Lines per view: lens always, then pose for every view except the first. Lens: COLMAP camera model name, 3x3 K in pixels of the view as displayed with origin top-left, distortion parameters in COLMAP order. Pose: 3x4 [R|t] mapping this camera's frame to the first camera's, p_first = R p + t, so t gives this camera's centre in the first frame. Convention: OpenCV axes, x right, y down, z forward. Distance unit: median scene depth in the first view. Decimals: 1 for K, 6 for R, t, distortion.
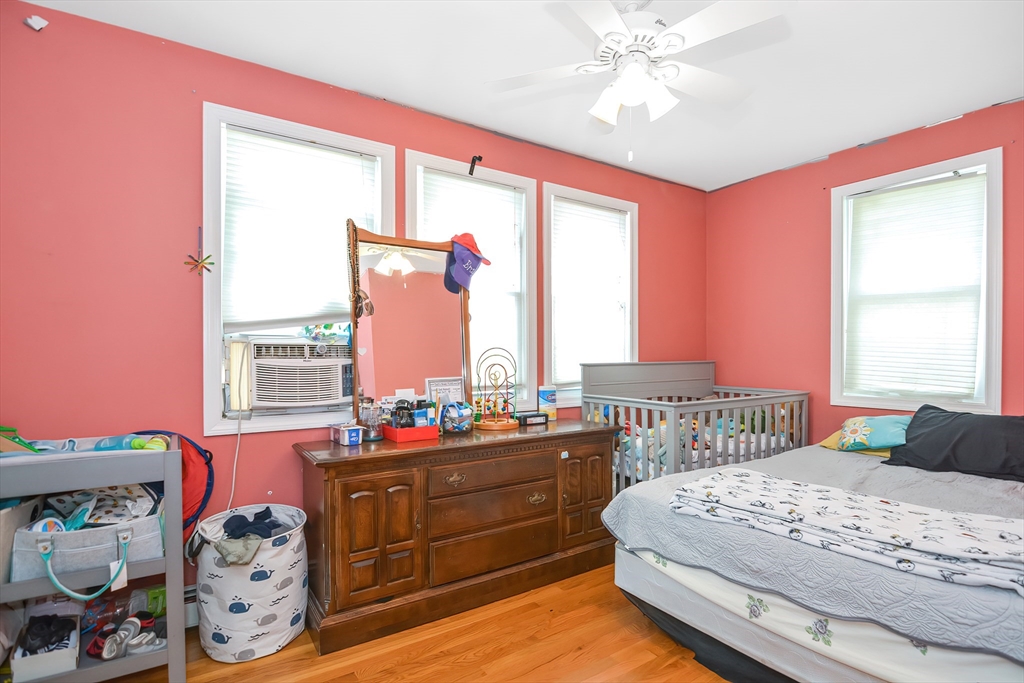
lens RADIAL K [[514.3, 0, 513.0], [0, 514.3, 357.5], [0, 0, 1]] dist [-0.003674, -0.001489]
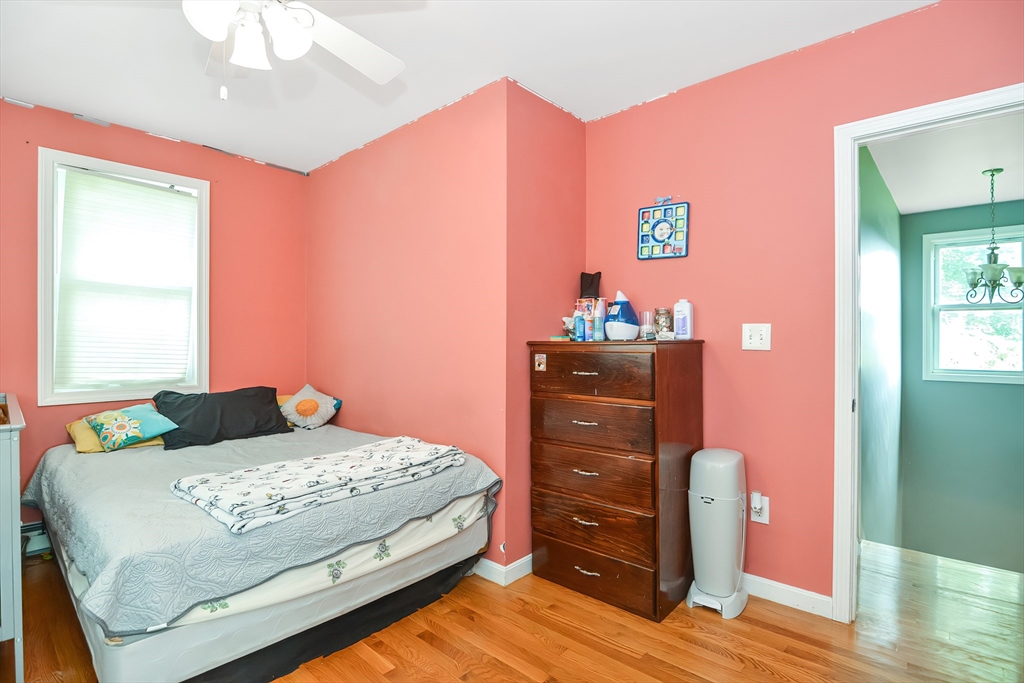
lens RADIAL K [[511.1, 0, 512.0], [0, 511.1, 341.5], [0, 0, 1]] dist [-0.002635, -0.001641]
pose [[-0.235465, -0.002438, 0.971880, -0.600112], [0.007525, 0.999962, 0.004331, -0.017418], [-0.971854, 0.008333, -0.235438, 0.744401]]
